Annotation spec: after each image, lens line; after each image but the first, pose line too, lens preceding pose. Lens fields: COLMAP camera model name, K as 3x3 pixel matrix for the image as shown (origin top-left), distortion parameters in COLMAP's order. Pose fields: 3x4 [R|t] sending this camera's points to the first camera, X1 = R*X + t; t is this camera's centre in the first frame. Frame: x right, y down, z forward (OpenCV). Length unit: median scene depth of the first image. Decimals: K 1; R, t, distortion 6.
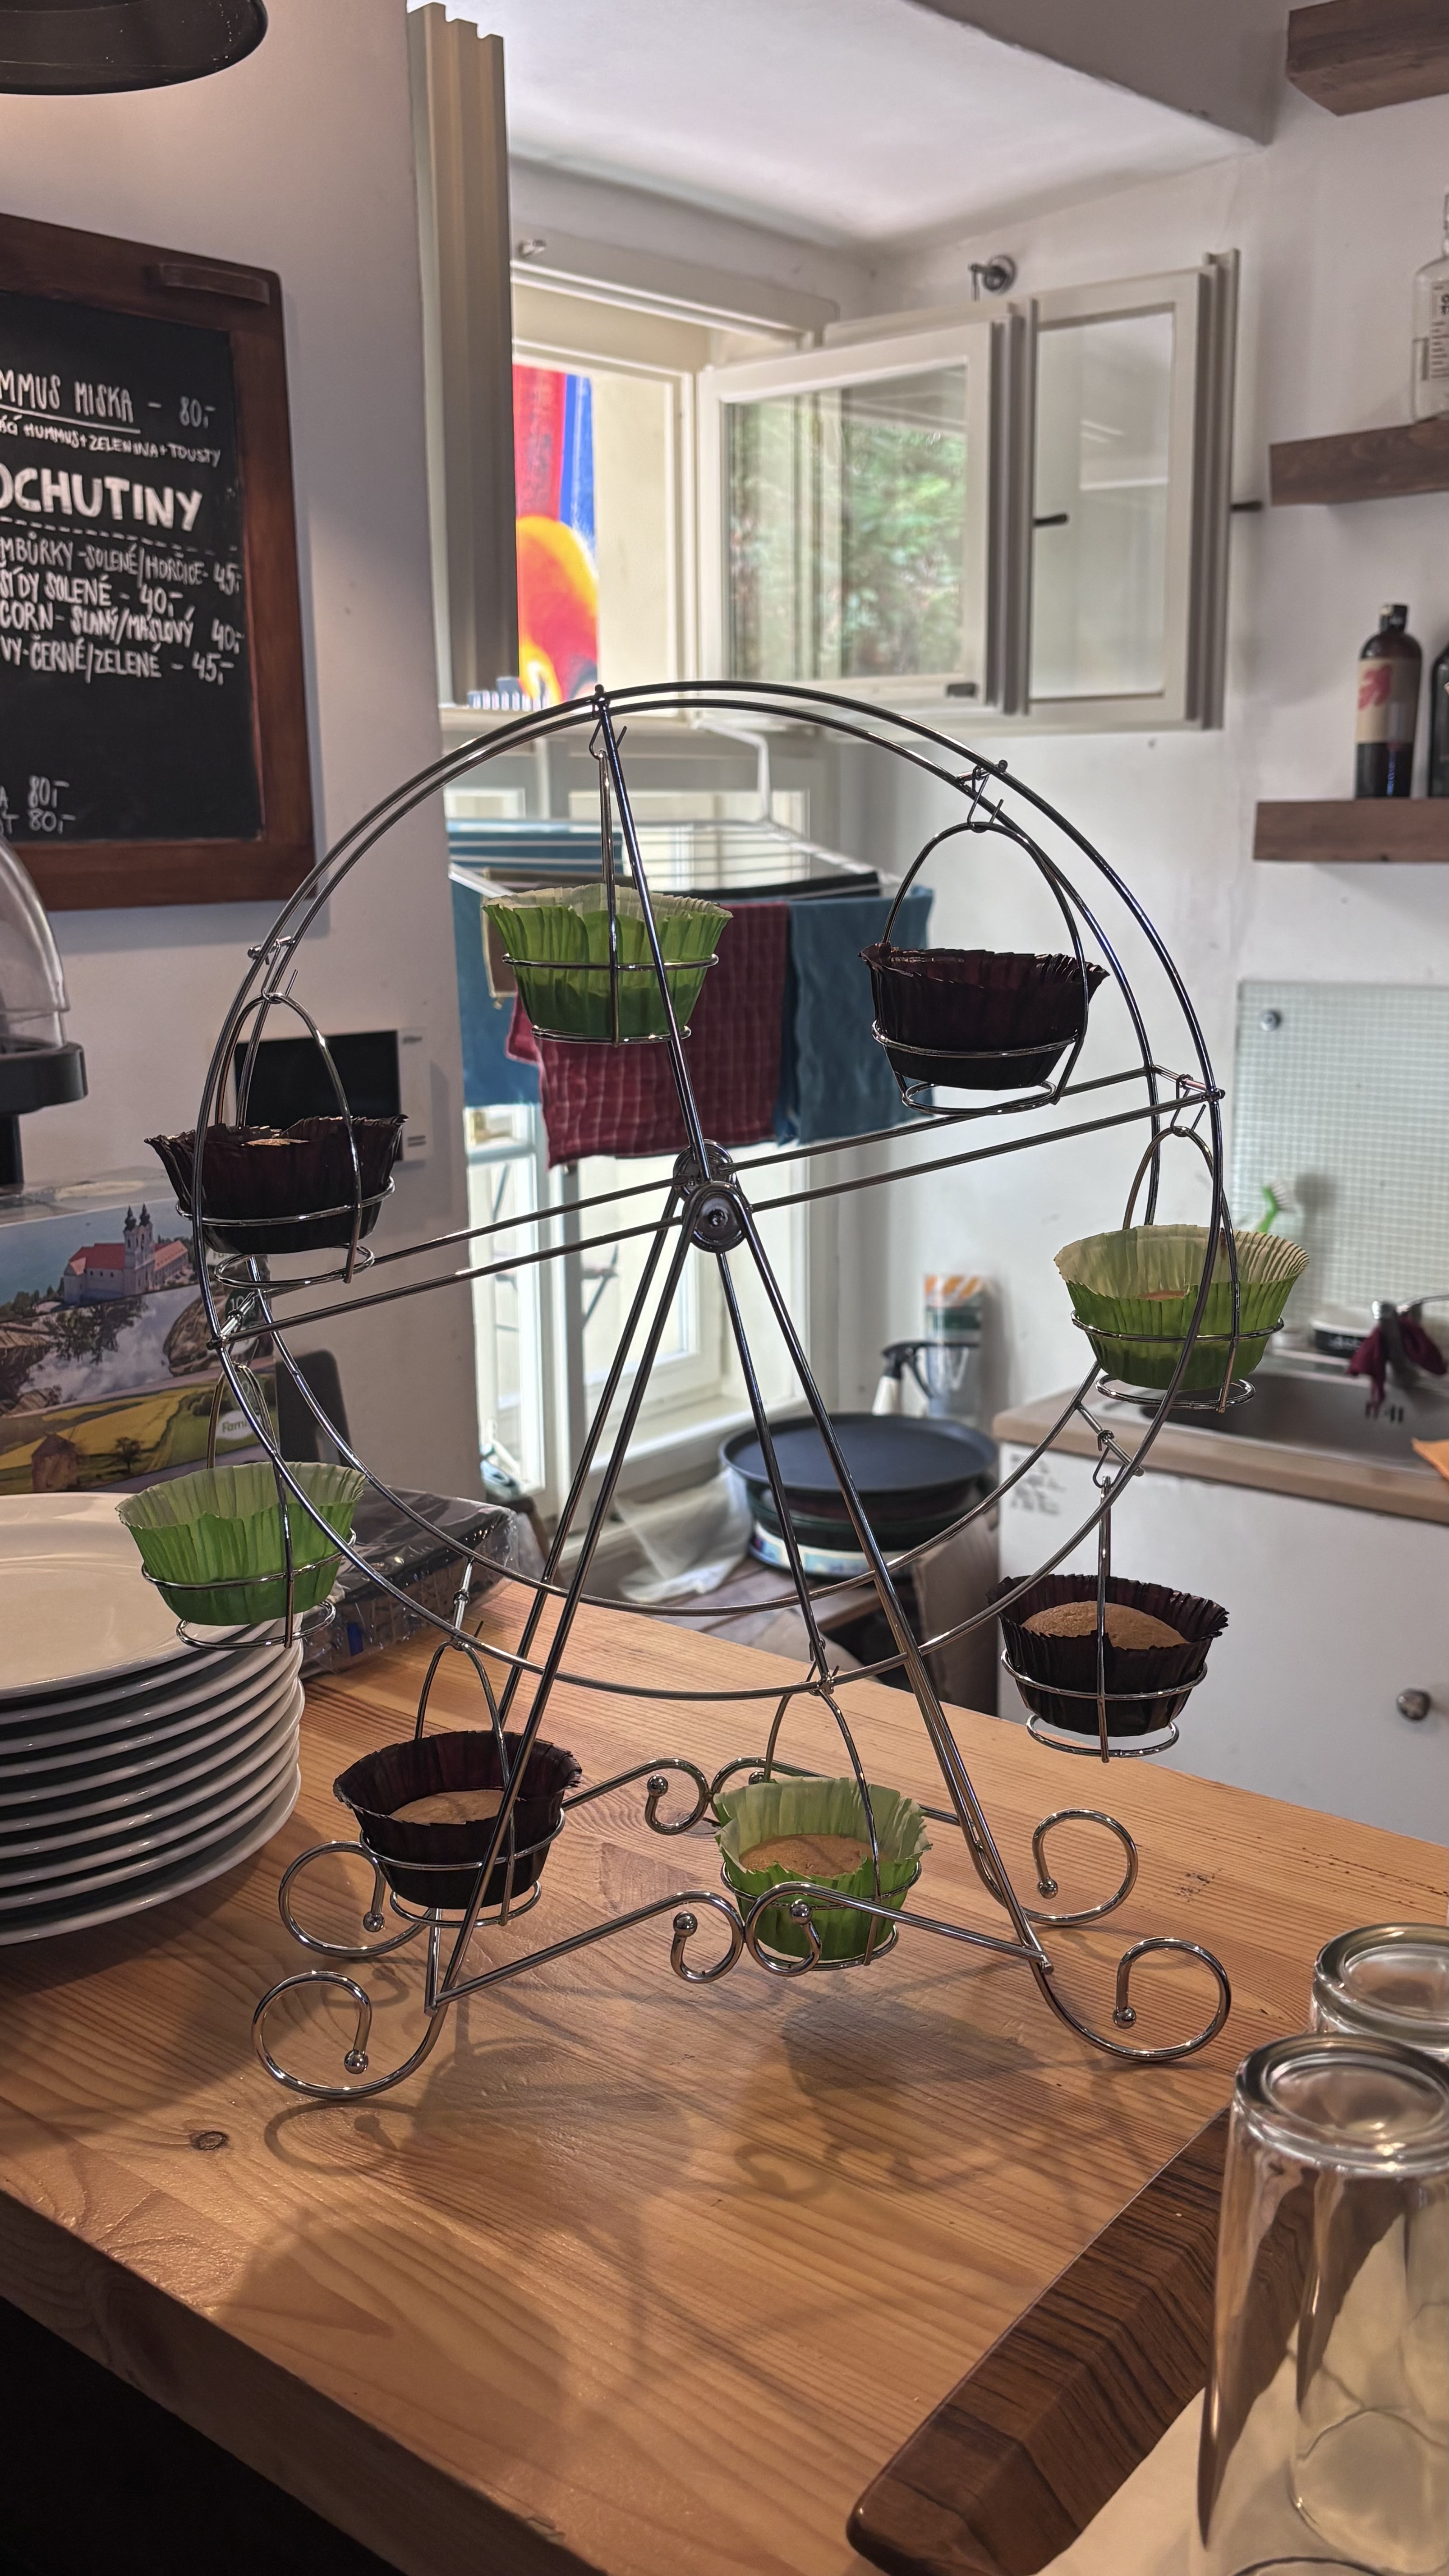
lens RADIAL K [[2422.9, 0, 724.5], [0, 2422.9, 1288.0], [0, 0, 1]] dist [0.005289, -0.020027]
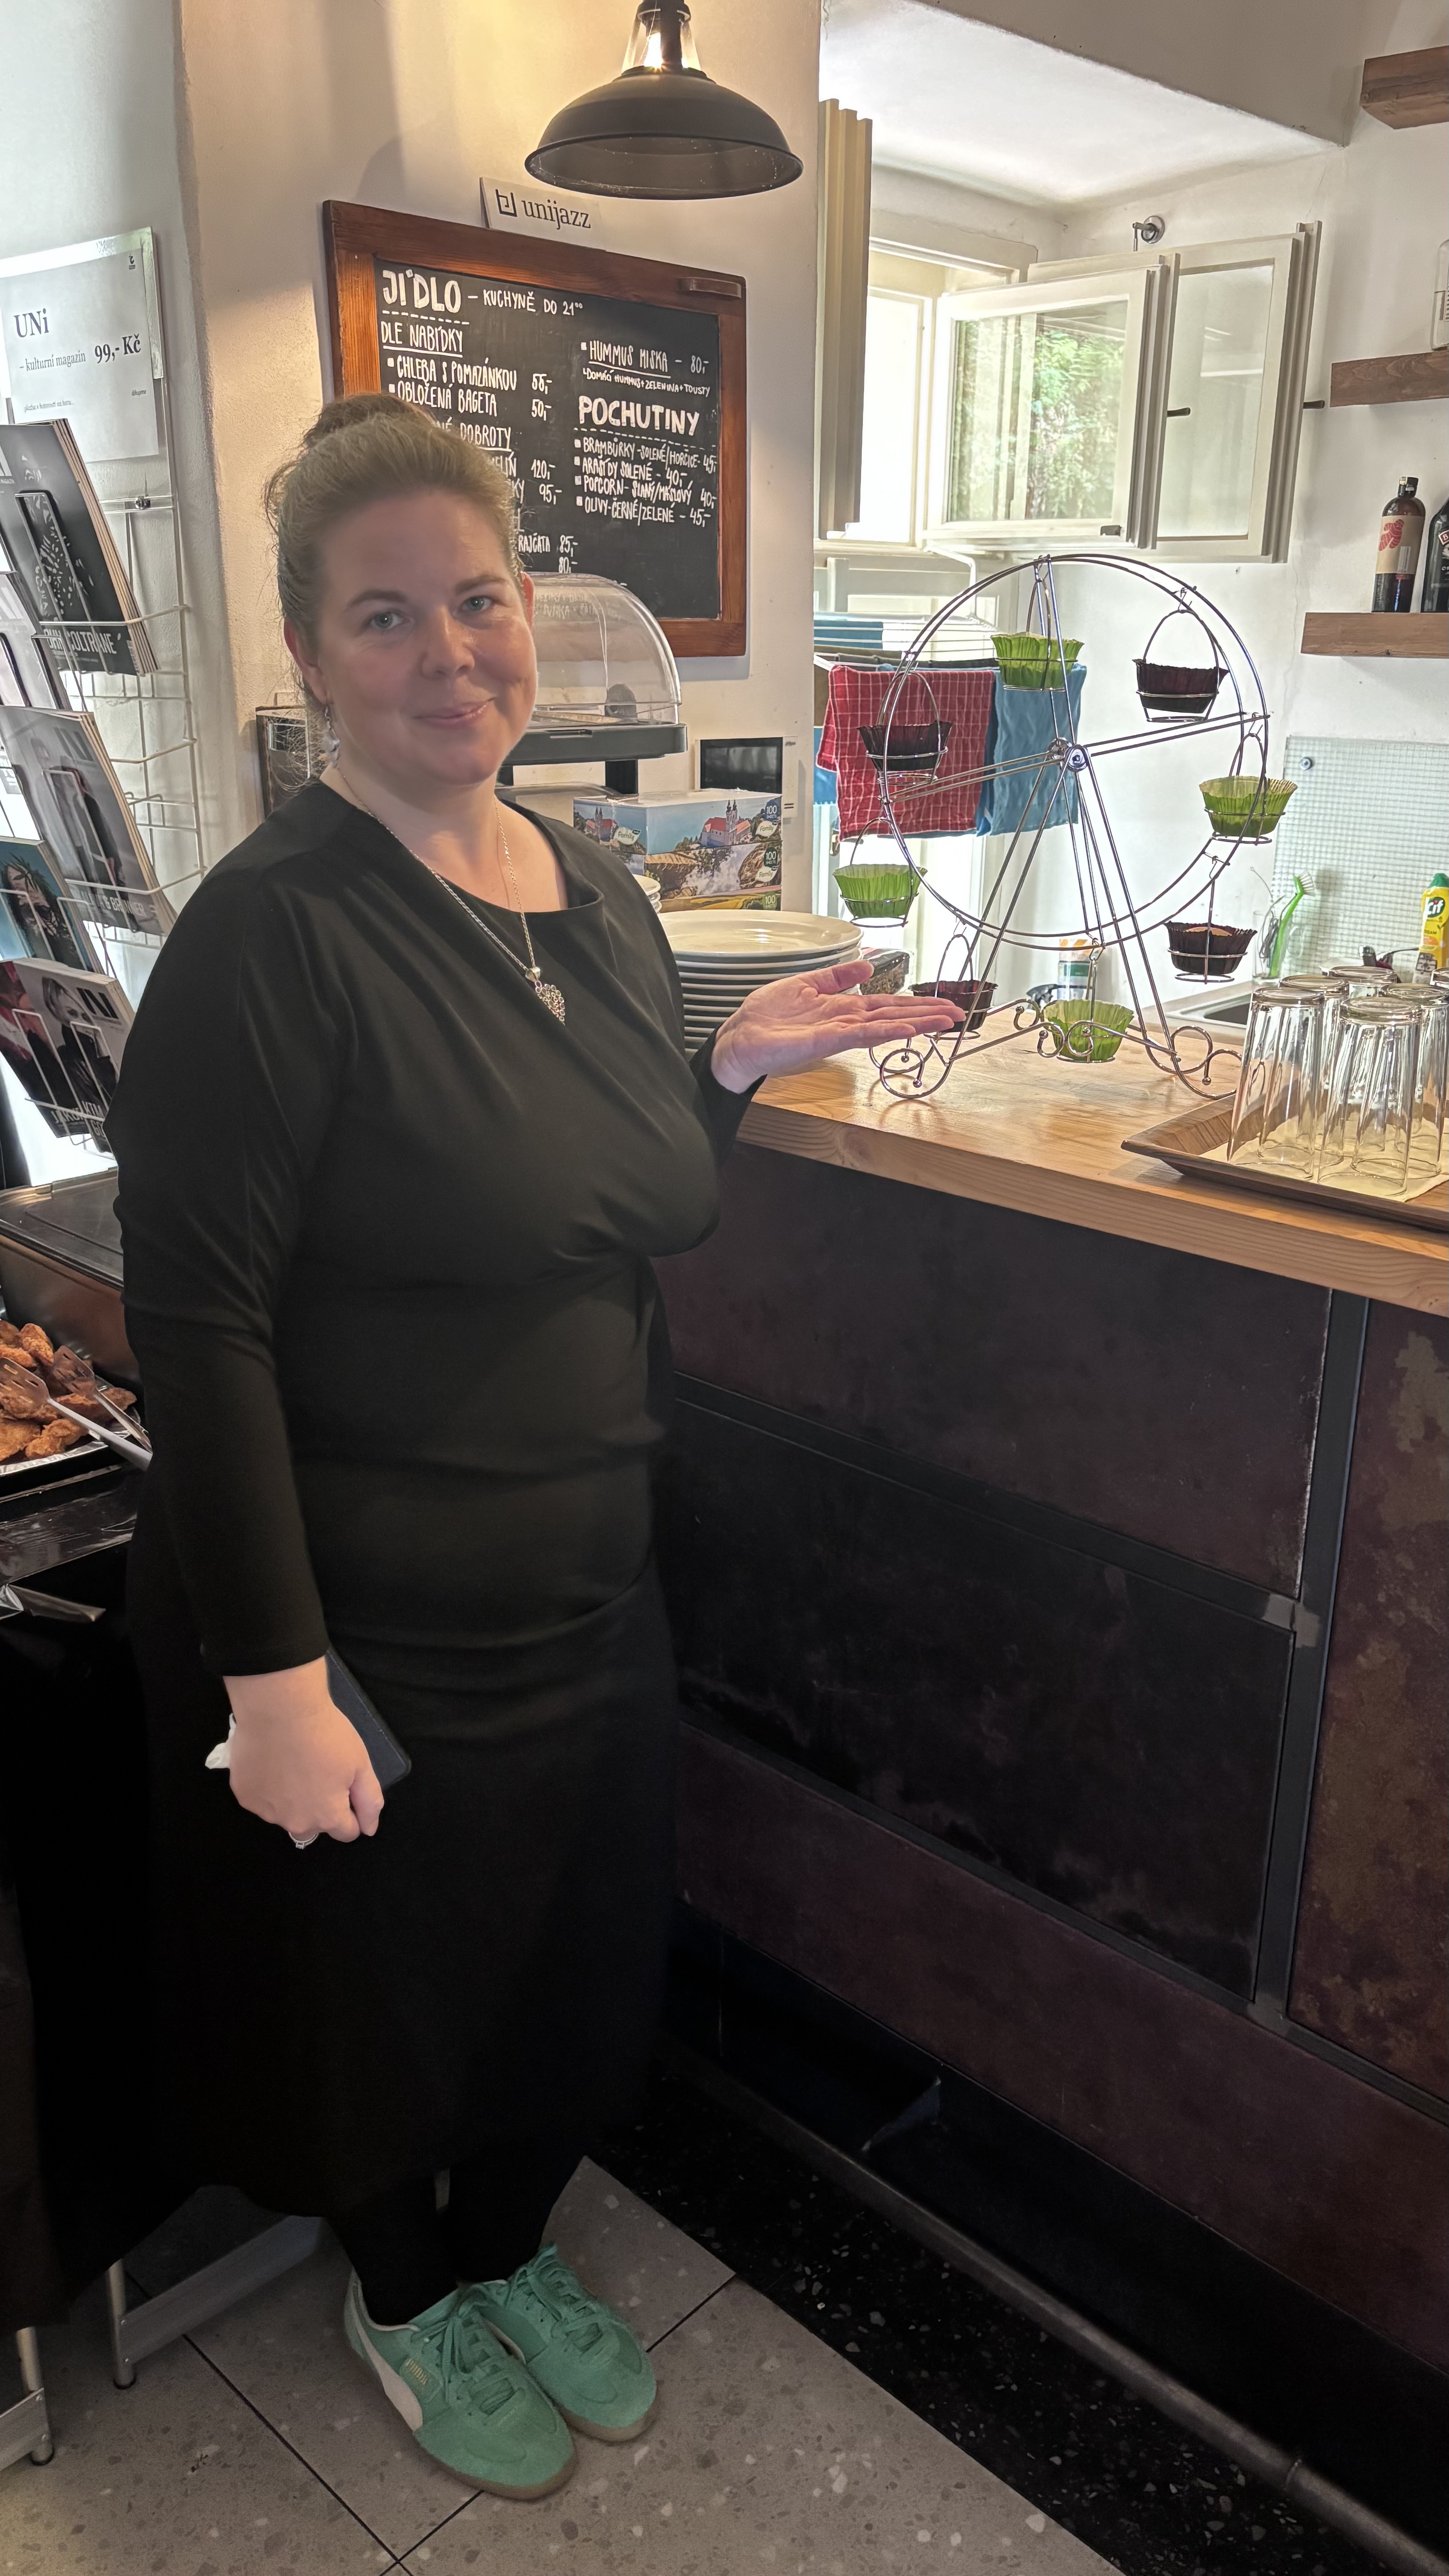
lens RADIAL K [[2016.2, 0, 731.9], [0, 2016.2, 1273.5], [0, 0, 1]] dist [0.004972, 0.007699]
pose [[0.998076, 0.040133, -0.047255, -0.086283], [-0.034014, 0.991719, 0.123844, 0.090370], [0.051834, -0.121998, 0.991176, -0.442401]]
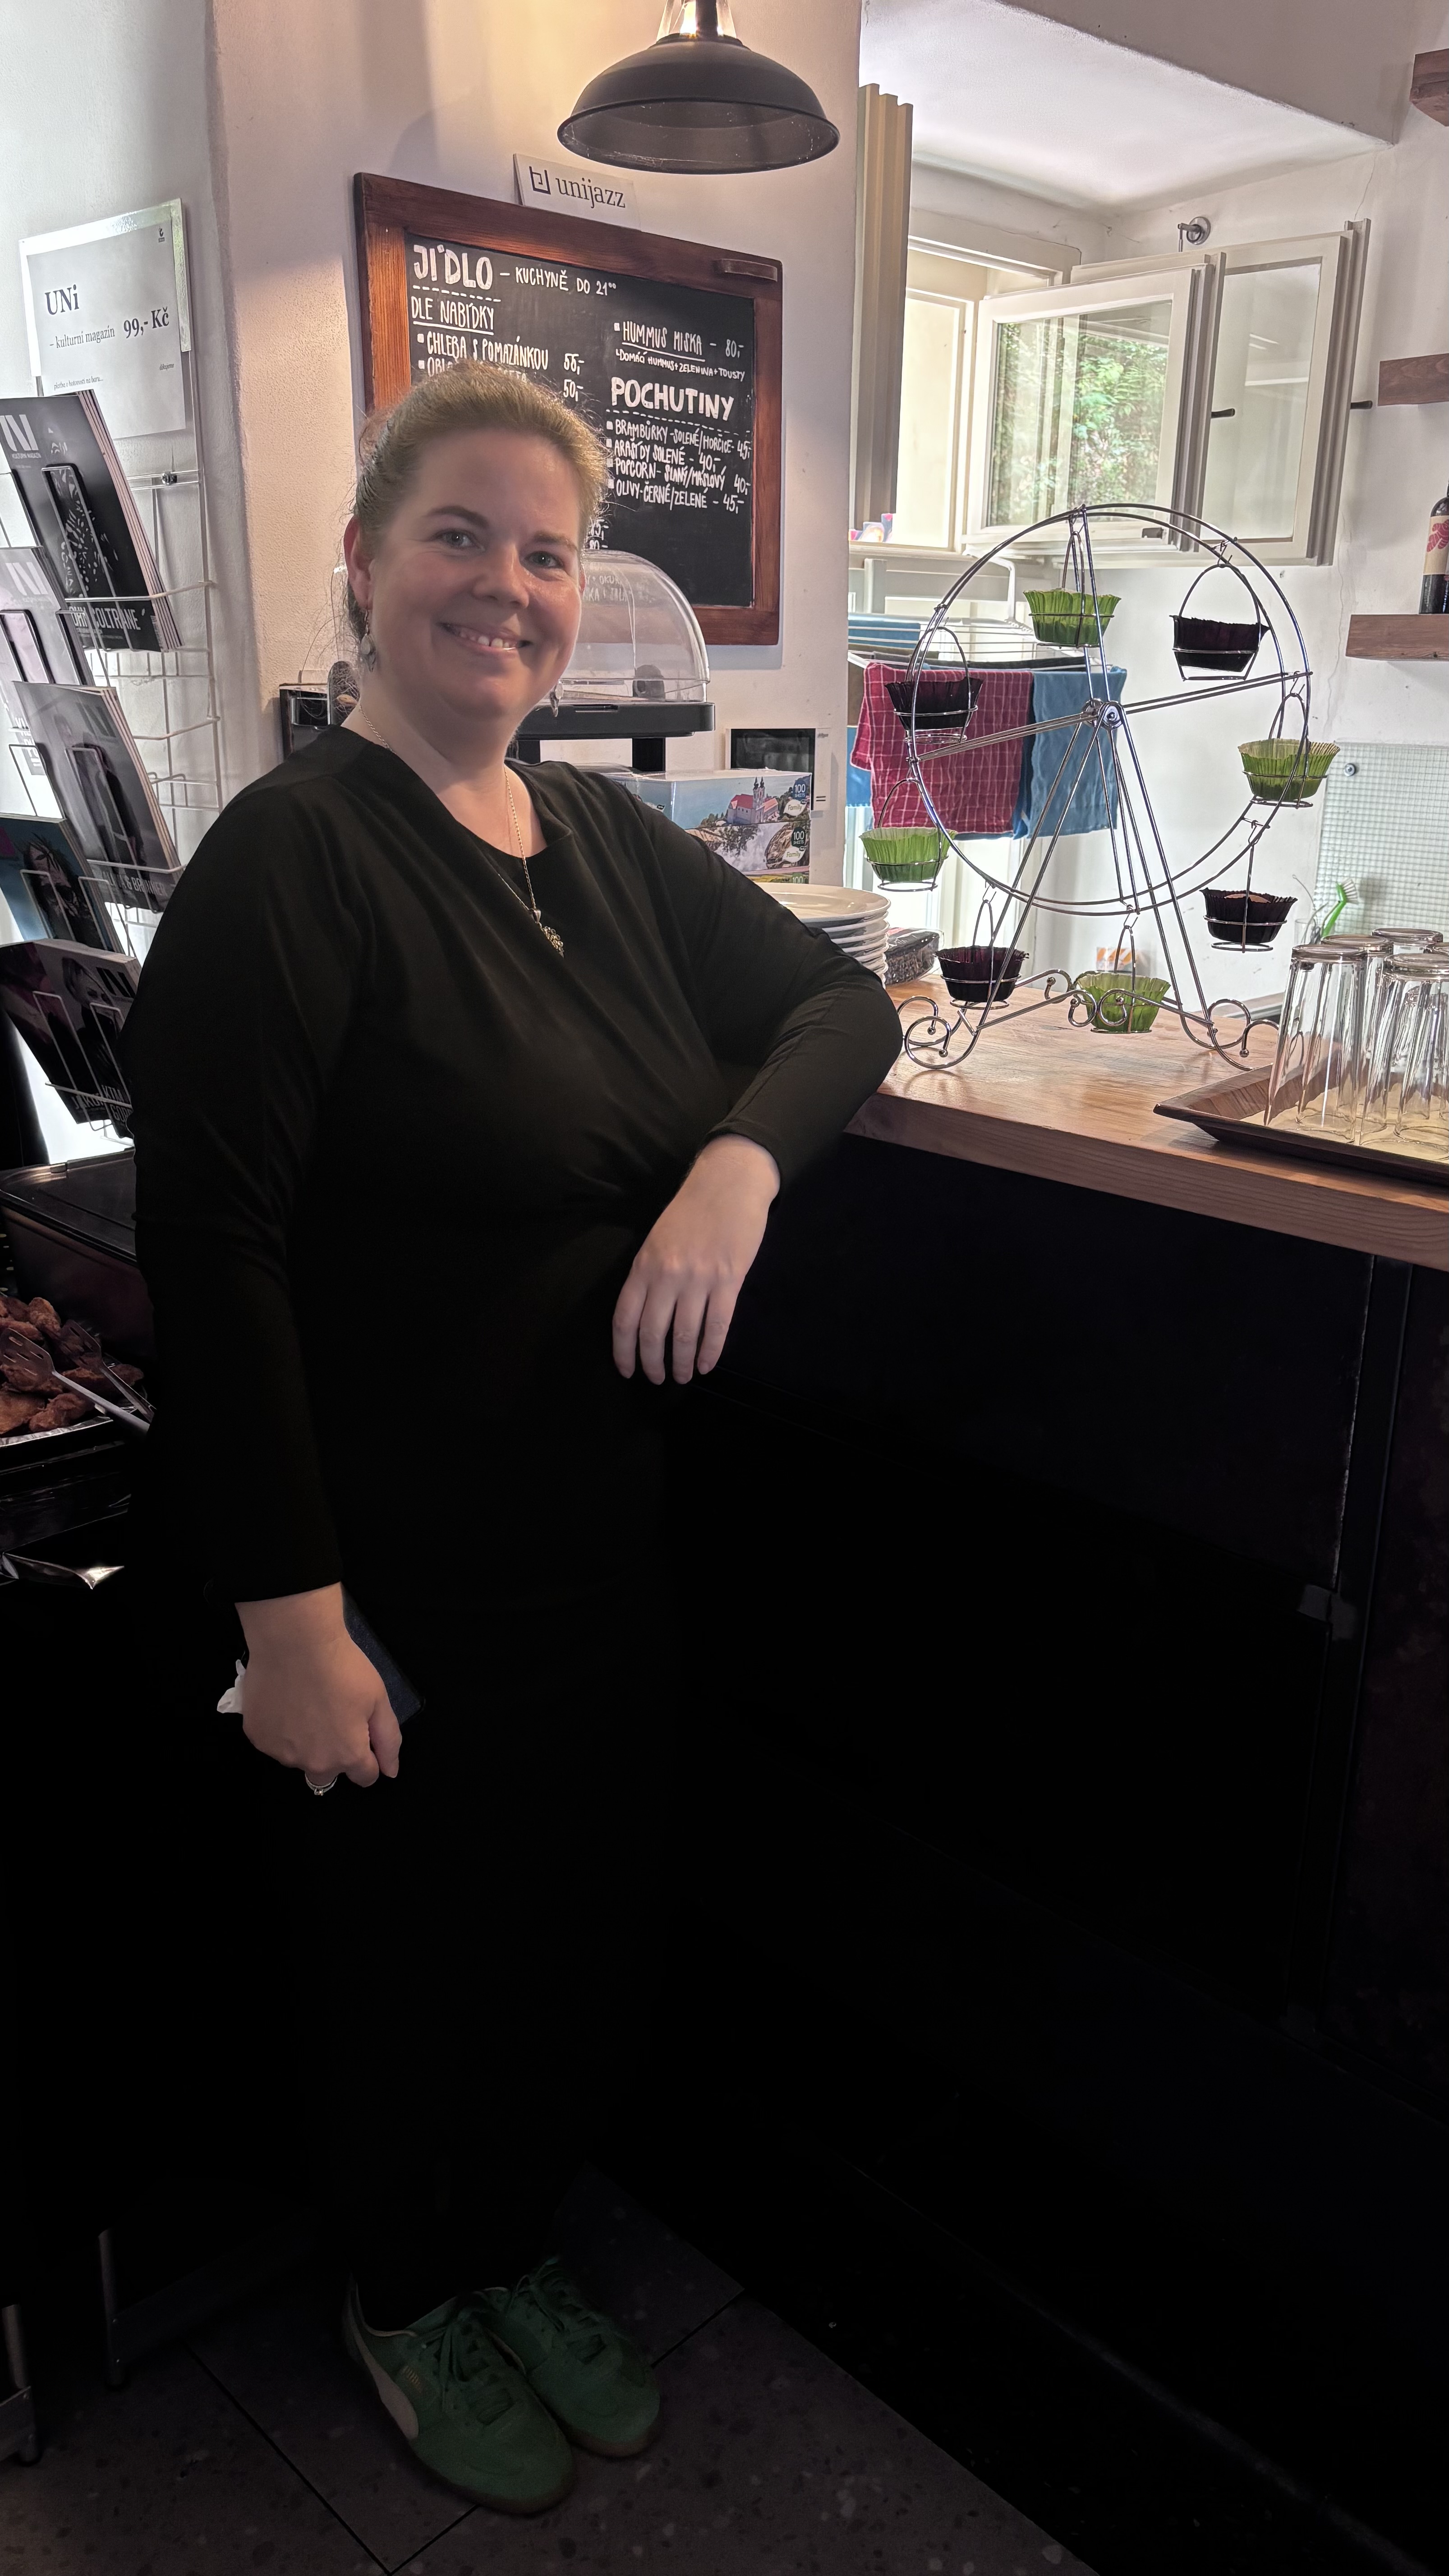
lens RADIAL K [[2018.1, 0, 713.4], [0, 2018.1, 1276.6], [0, 0, 1]] dist [0.003270, 0.010967]
pose [[0.995912, 0.051133, -0.074463, -0.079749], [-0.042671, 0.992892, 0.111102, 0.114627], [0.079614, -0.107471, 0.991015, -0.422673]]
